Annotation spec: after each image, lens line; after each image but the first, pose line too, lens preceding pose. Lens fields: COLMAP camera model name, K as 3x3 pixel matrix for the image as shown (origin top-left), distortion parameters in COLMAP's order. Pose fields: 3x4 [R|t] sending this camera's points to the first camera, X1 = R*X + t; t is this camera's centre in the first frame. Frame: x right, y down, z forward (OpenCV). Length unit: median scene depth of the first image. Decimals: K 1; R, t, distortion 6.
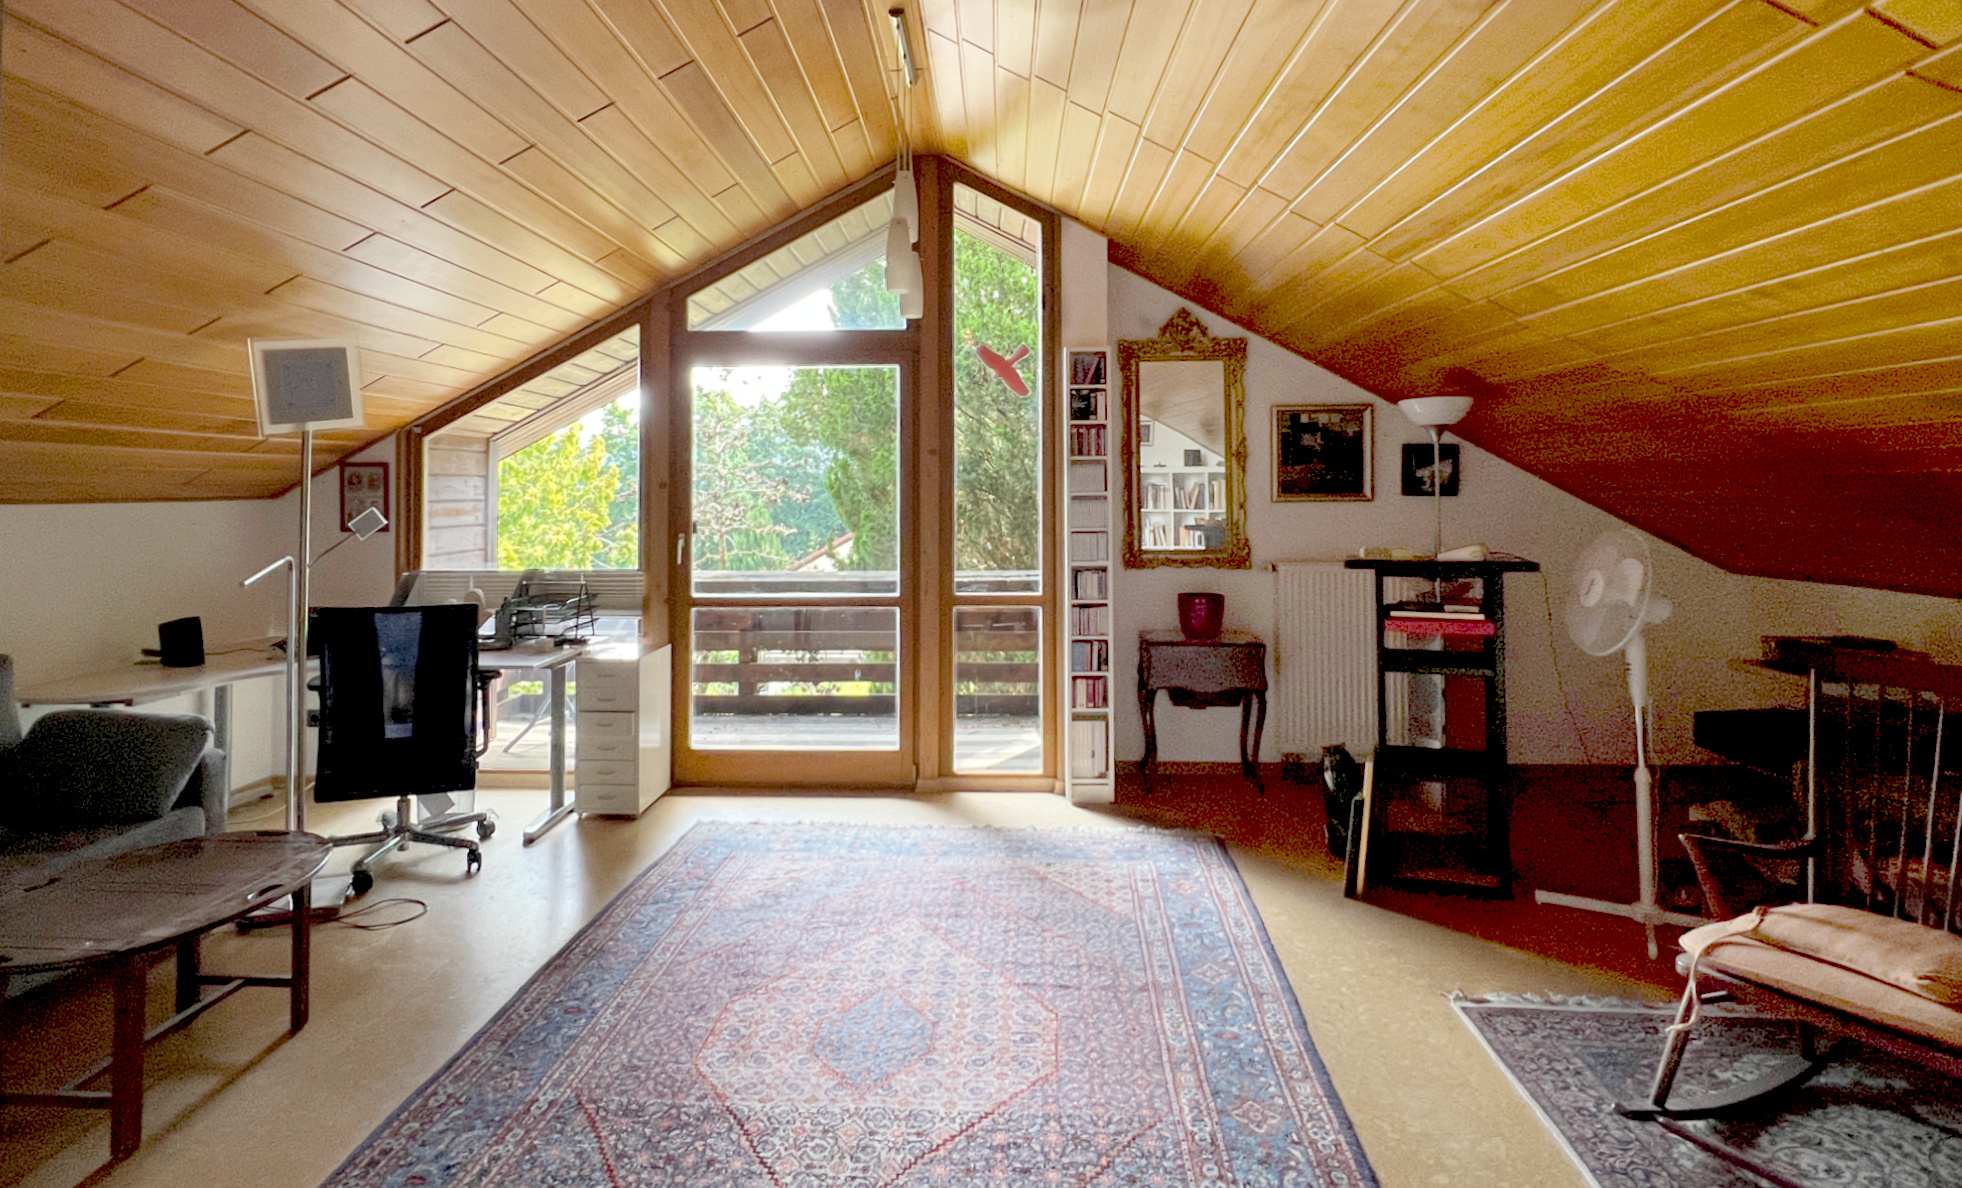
lens RADIAL K [[1065.9, 0, 976.5], [0, 1065.9, 461.4], [0, 0, 1]] dist [-0.002508, 0.000760]
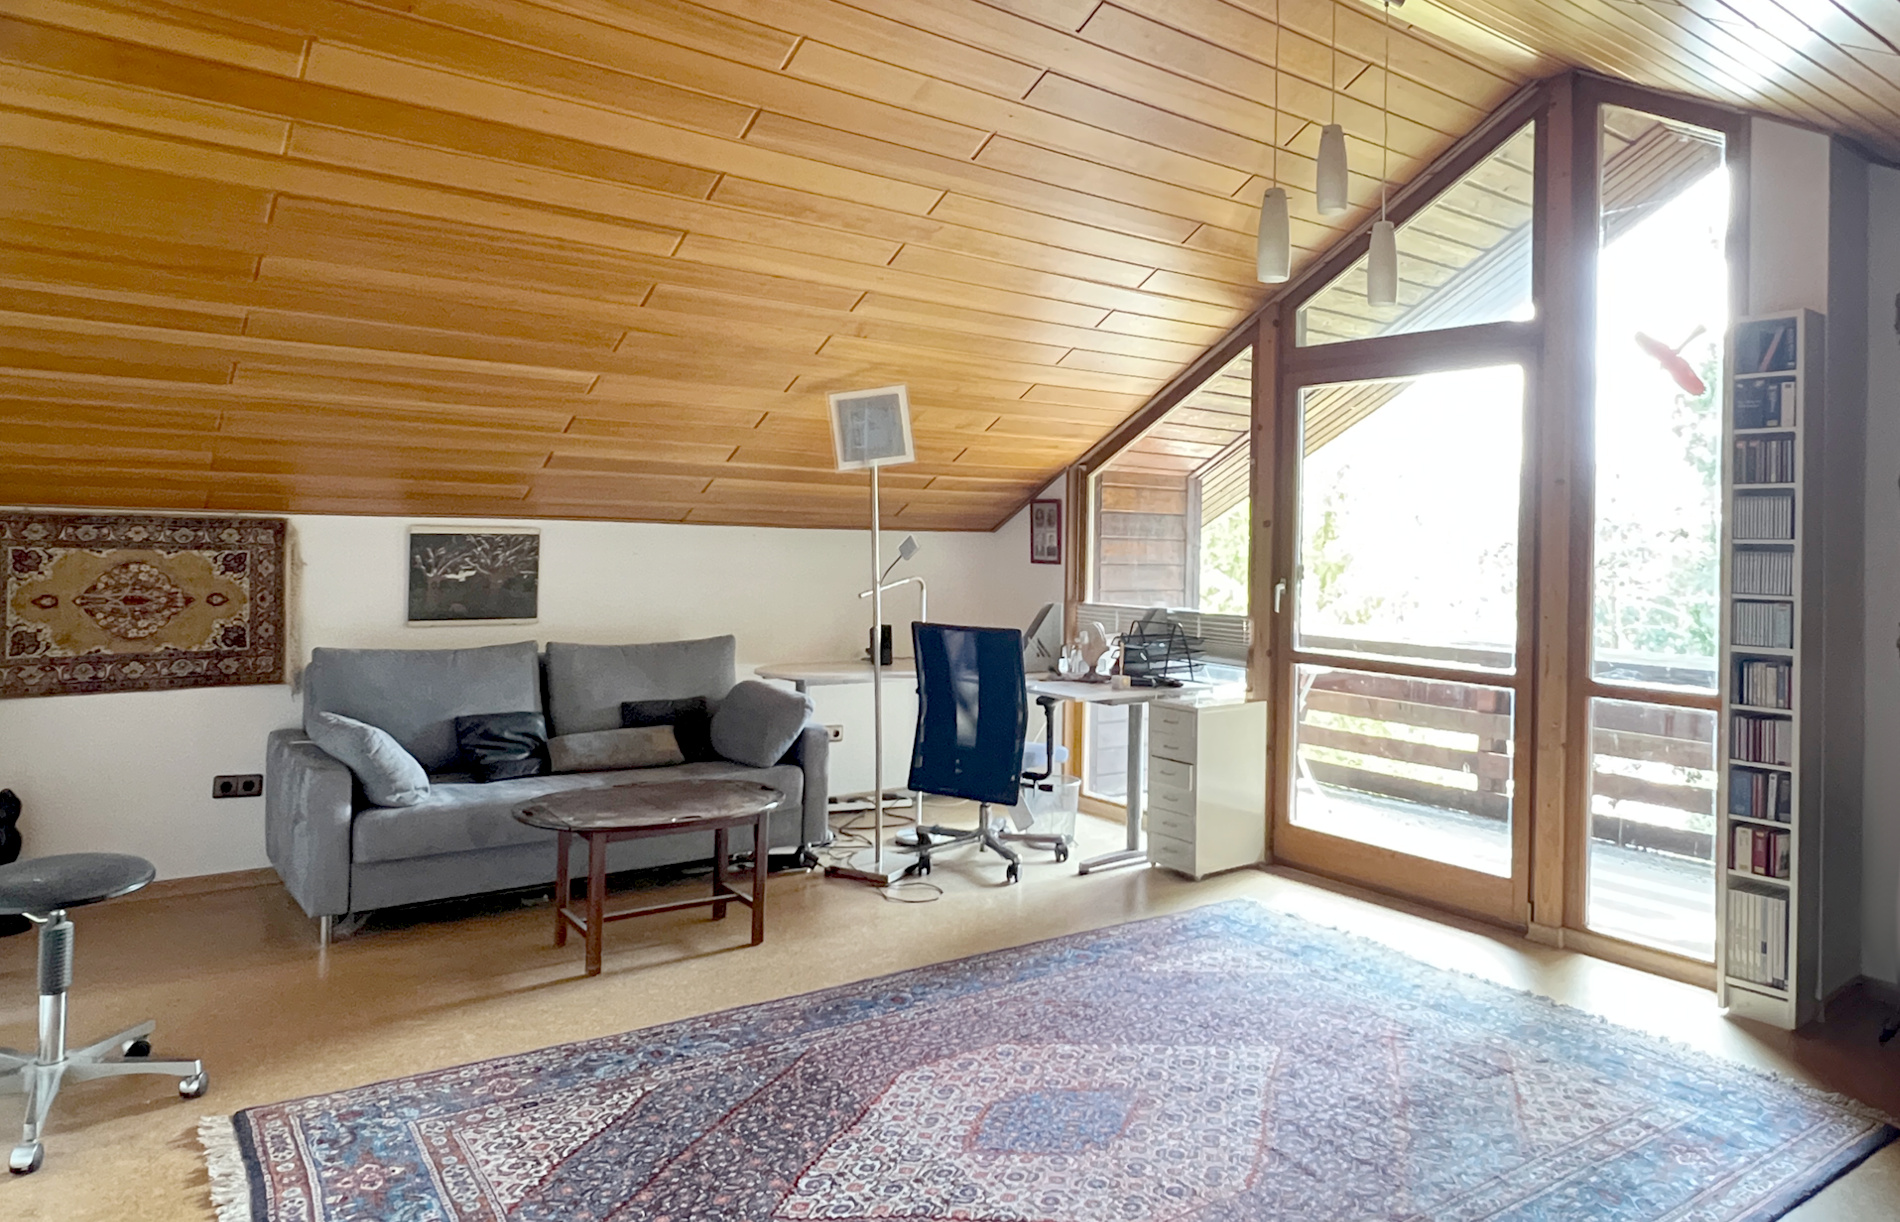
lens RADIAL K [[1229.8, 0, 955.2], [0, 1229.8, 519.3], [0, 0, 1]] dist [0.001558, 0.001063]
pose [[0.645960, 0.009768, -0.763309, 0.360110], [-0.006215, 0.999952, 0.007537, 0.014315], [0.763346, -0.000124, 0.645990, 0.148787]]
